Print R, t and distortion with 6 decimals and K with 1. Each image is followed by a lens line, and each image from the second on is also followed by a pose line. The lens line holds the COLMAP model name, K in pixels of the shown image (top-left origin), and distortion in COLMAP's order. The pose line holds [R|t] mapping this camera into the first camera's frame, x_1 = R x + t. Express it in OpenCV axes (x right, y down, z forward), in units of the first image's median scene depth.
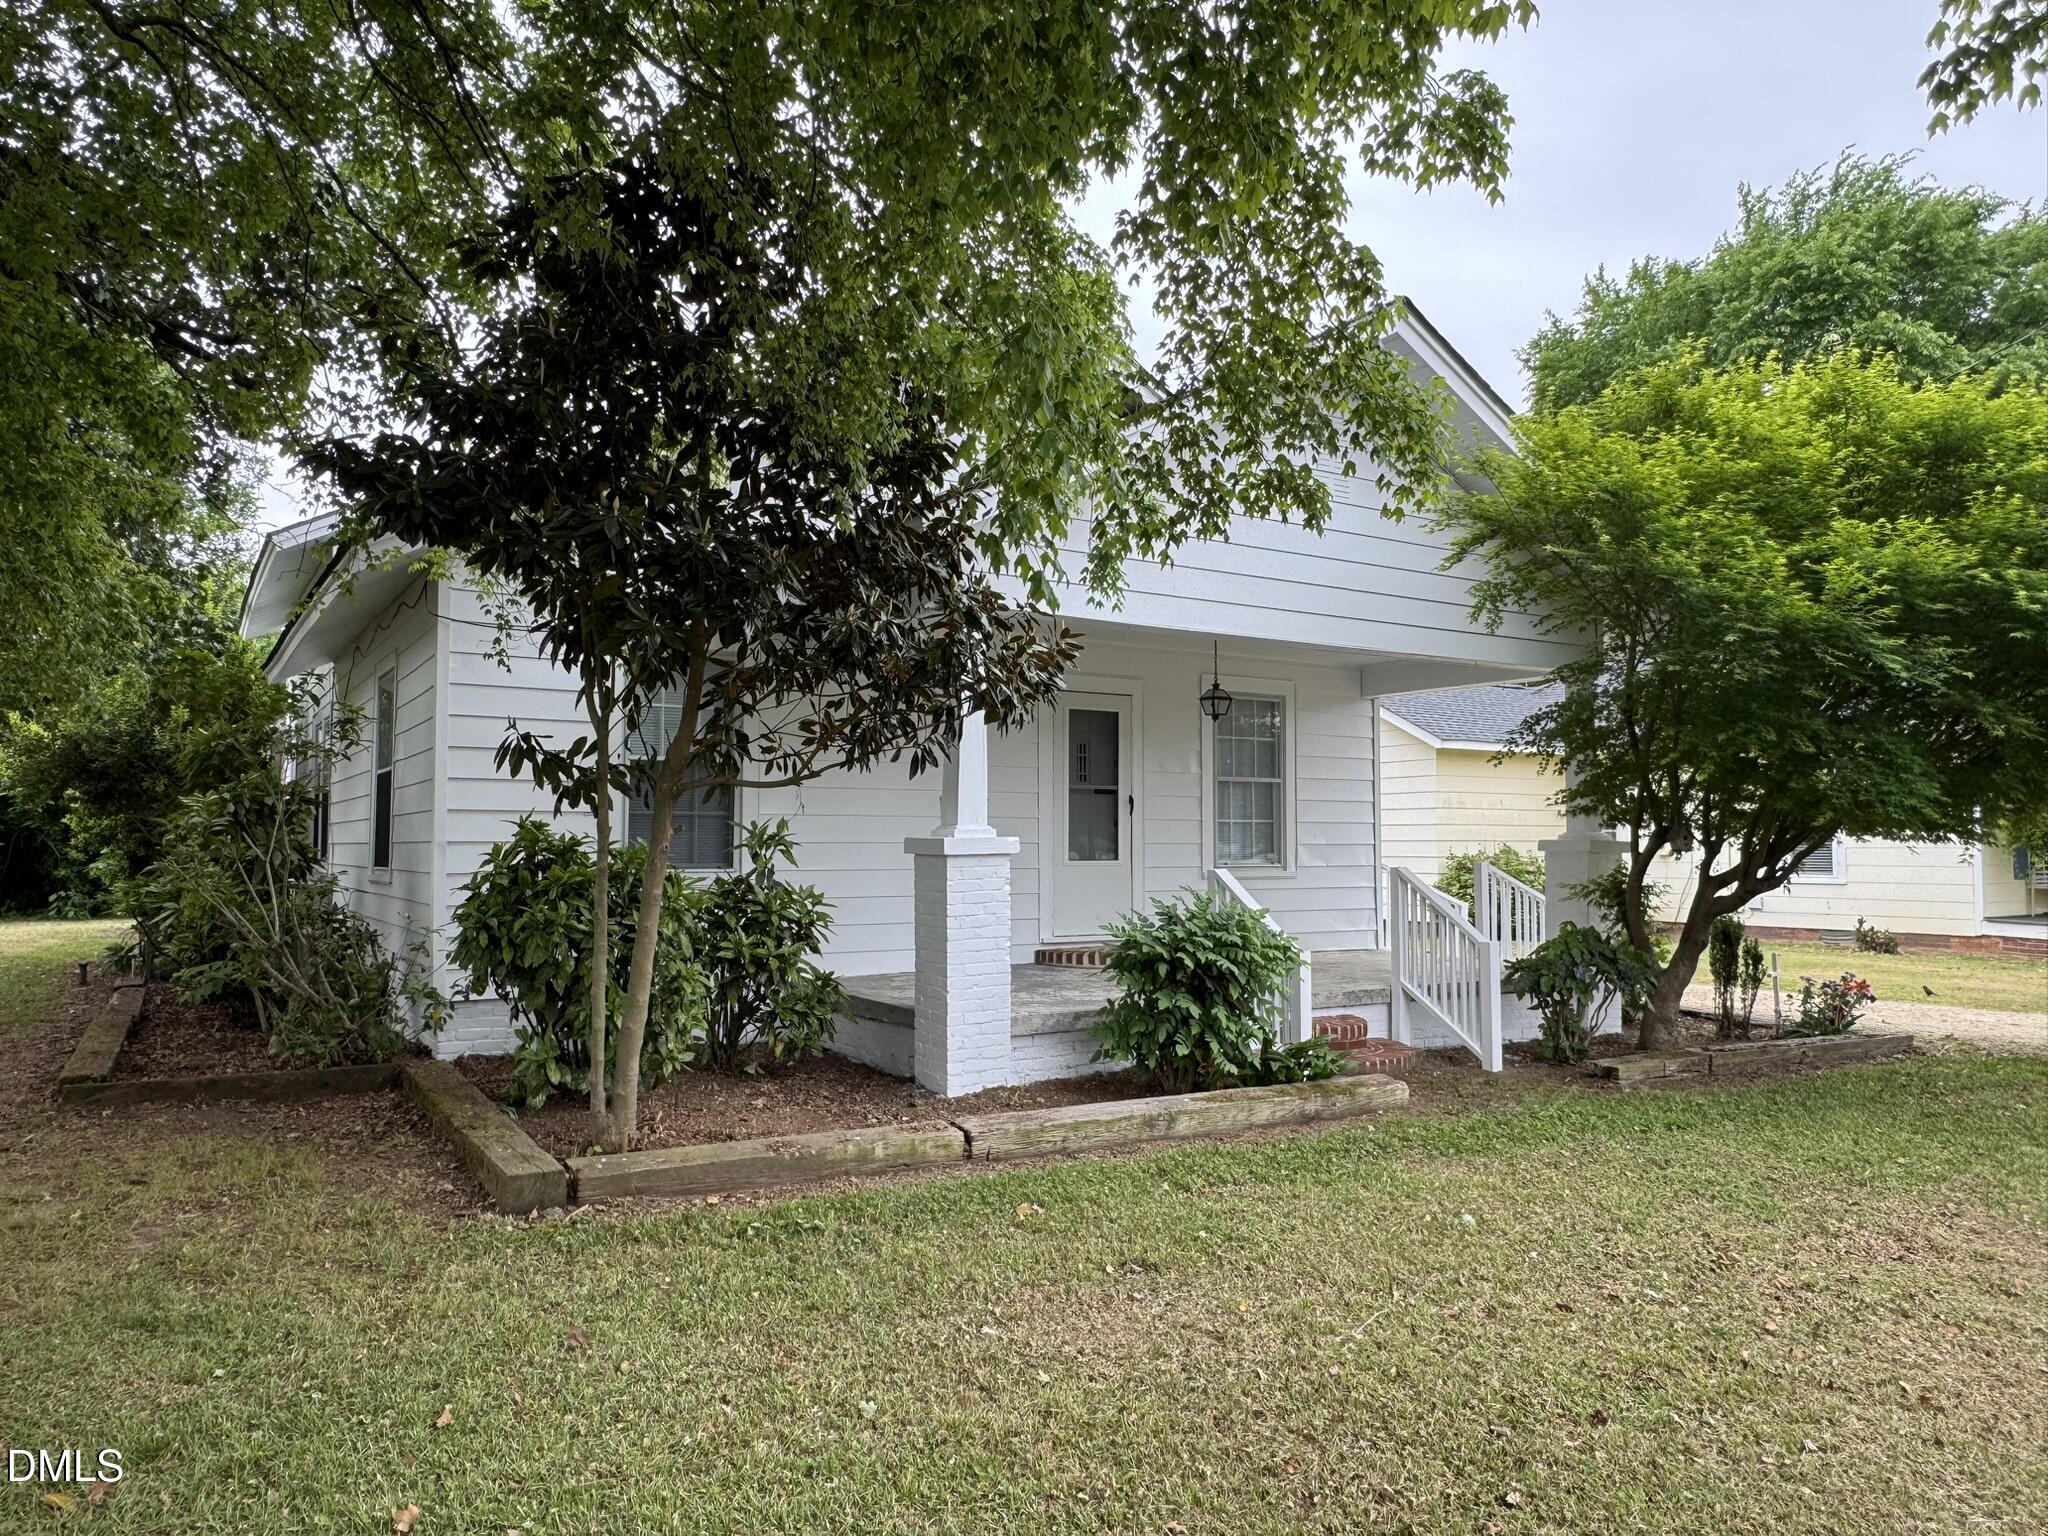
lens RADIAL K [[1383.2, 0, 1021.4], [0, 1383.2, 773.8], [0, 0, 1]] dist [-0.002802, 0.004345]
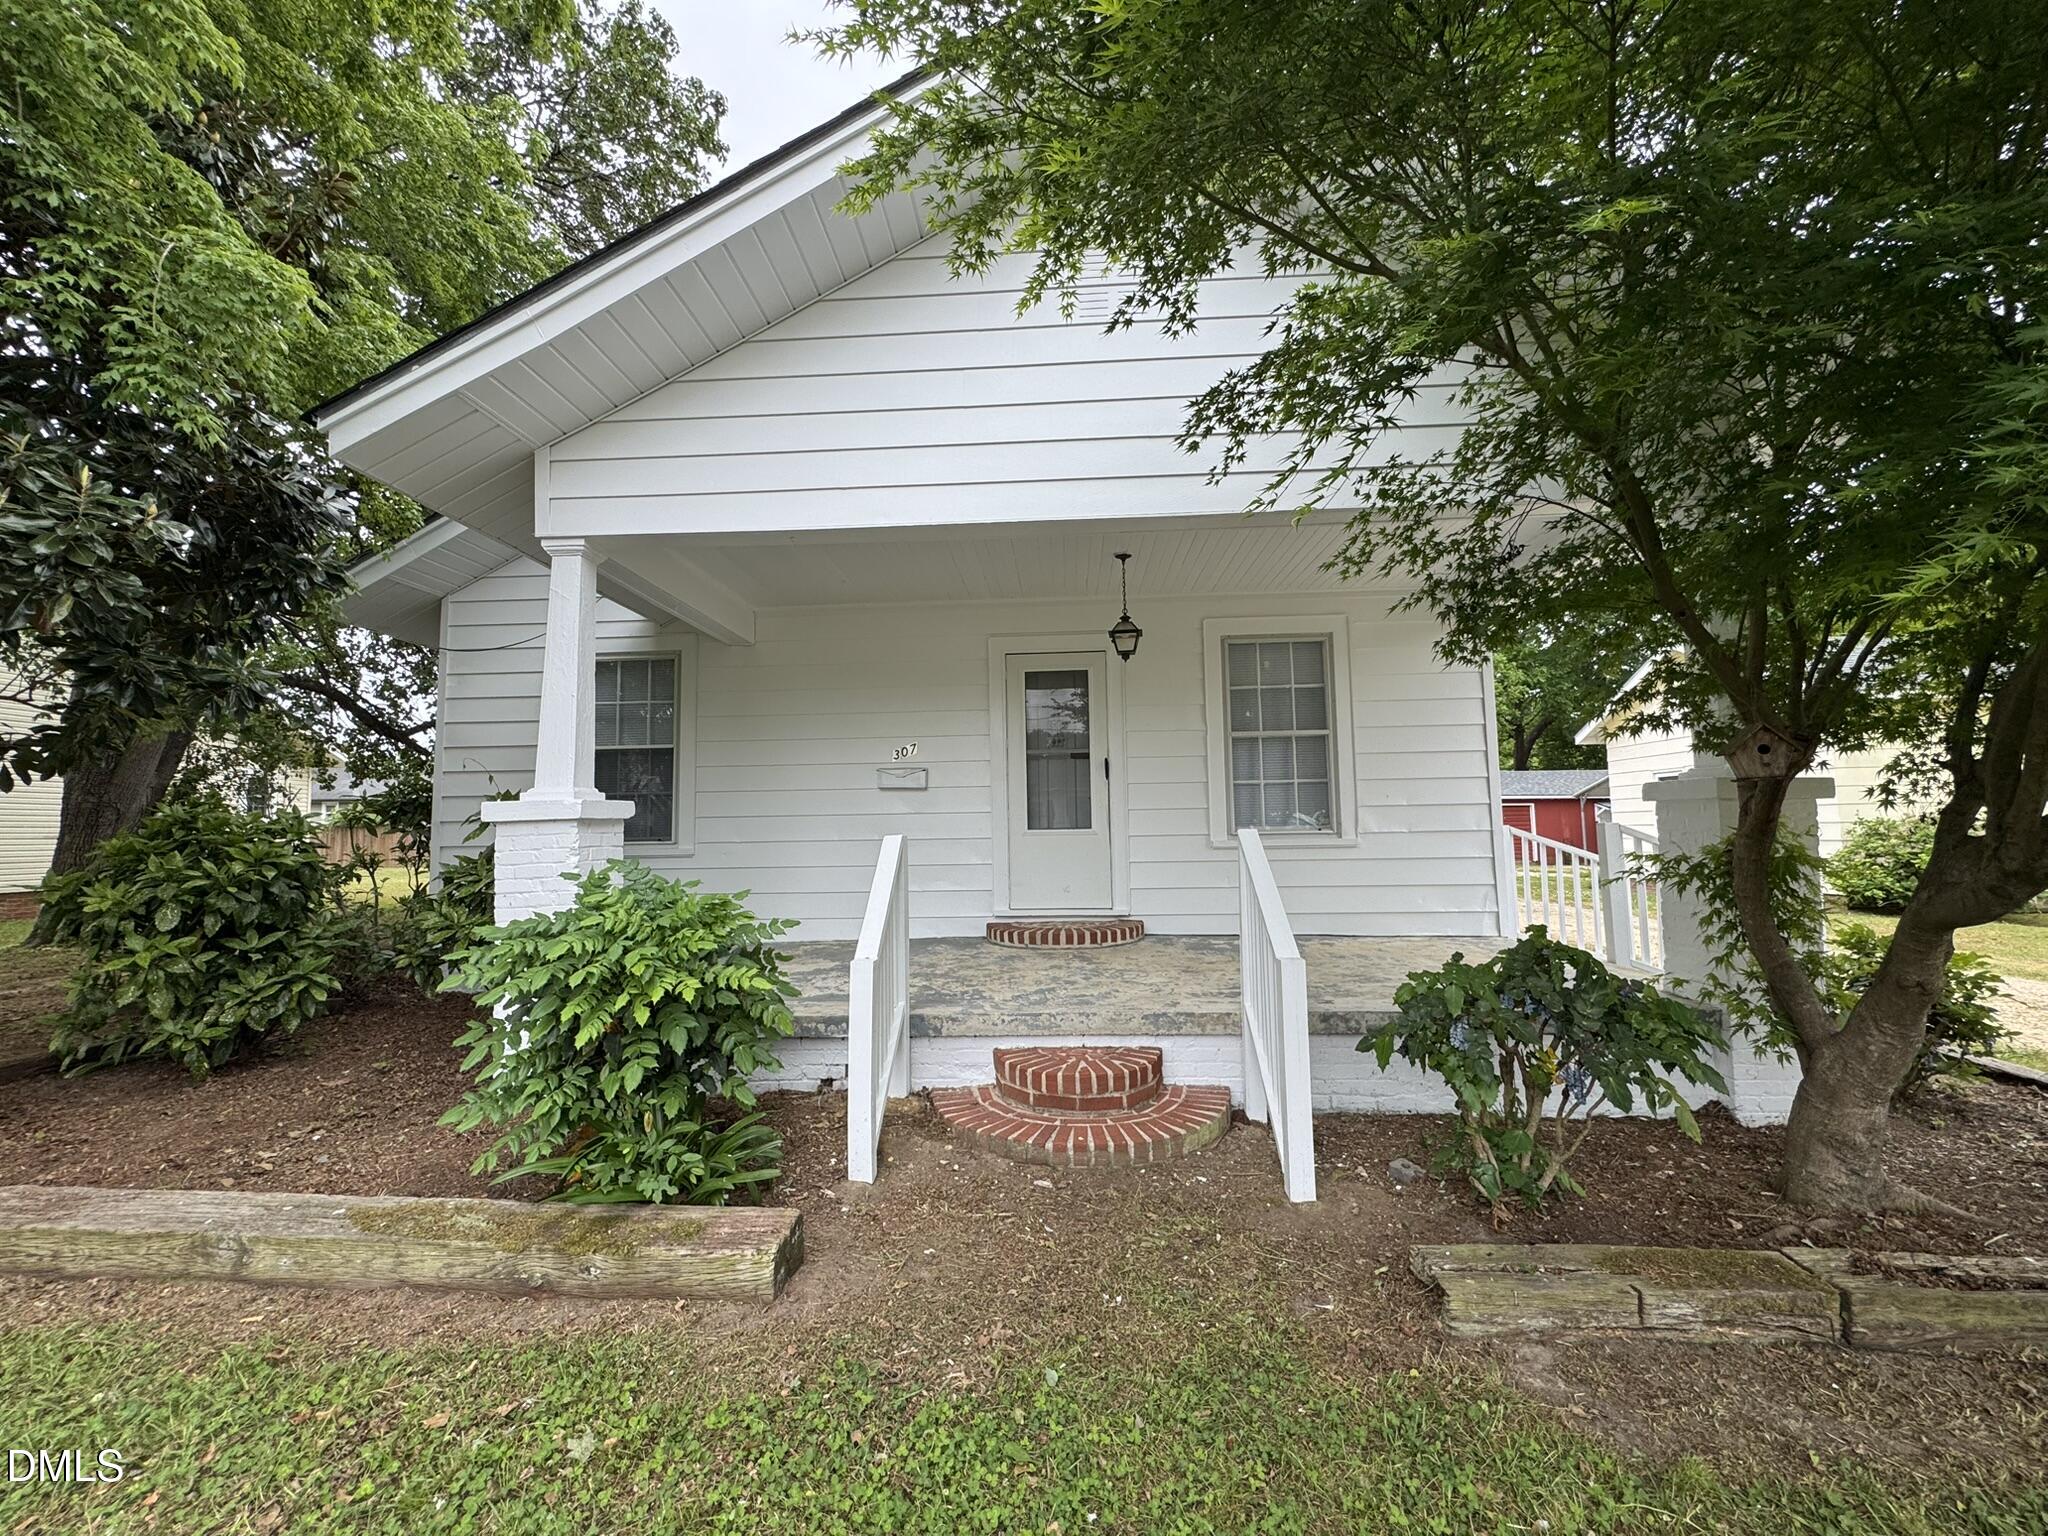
lens RADIAL K [[817.8, 0, 1024.0], [0, 817.8, 768.0], [0, 0, 1]] dist [0.000063, -0.000041]
pose [[0.815643, -0.060146, -0.575421, 0.560097], [0.047113, 0.998183, -0.037555, 0.064639], [0.576634, 0.003522, 0.816995, 0.837266]]
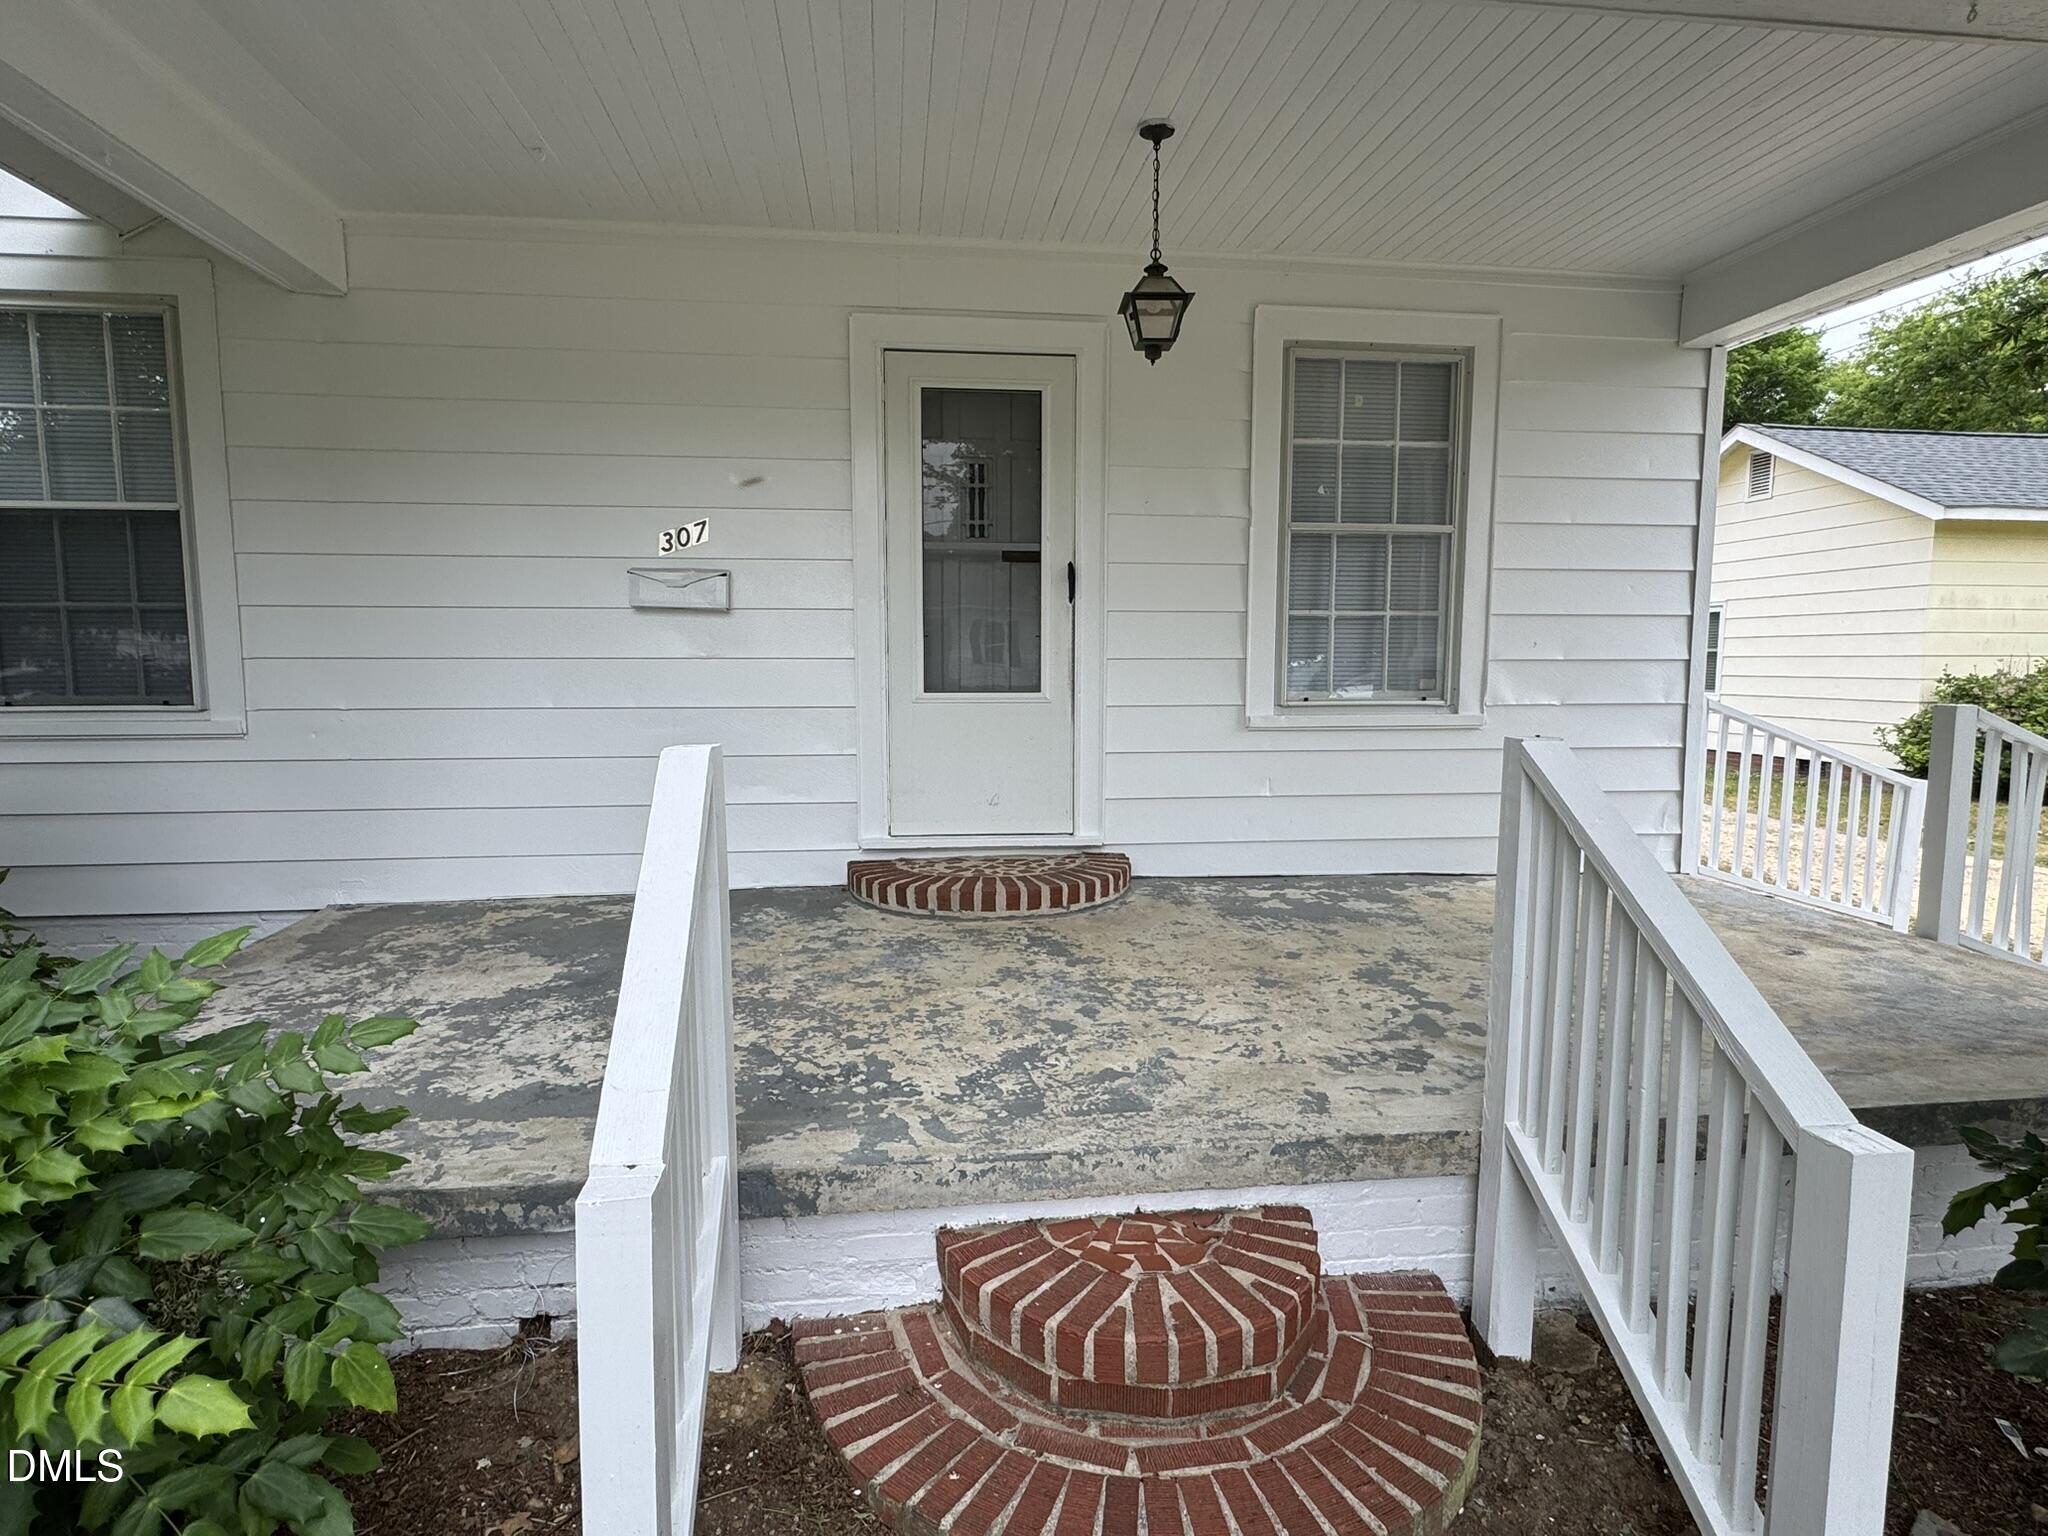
lens RADIAL K [[1055.6, 0, 1017.6], [0, 1055.6, 770.9], [0, 0, 1]] dist [-0.004247, -0.000094]
pose [[0.904747, 0.043556, -0.423717, 0.364935], [0.022148, 0.988602, 0.148915, 0.053042], [0.425373, -0.144115, 0.893470, 1.025817]]
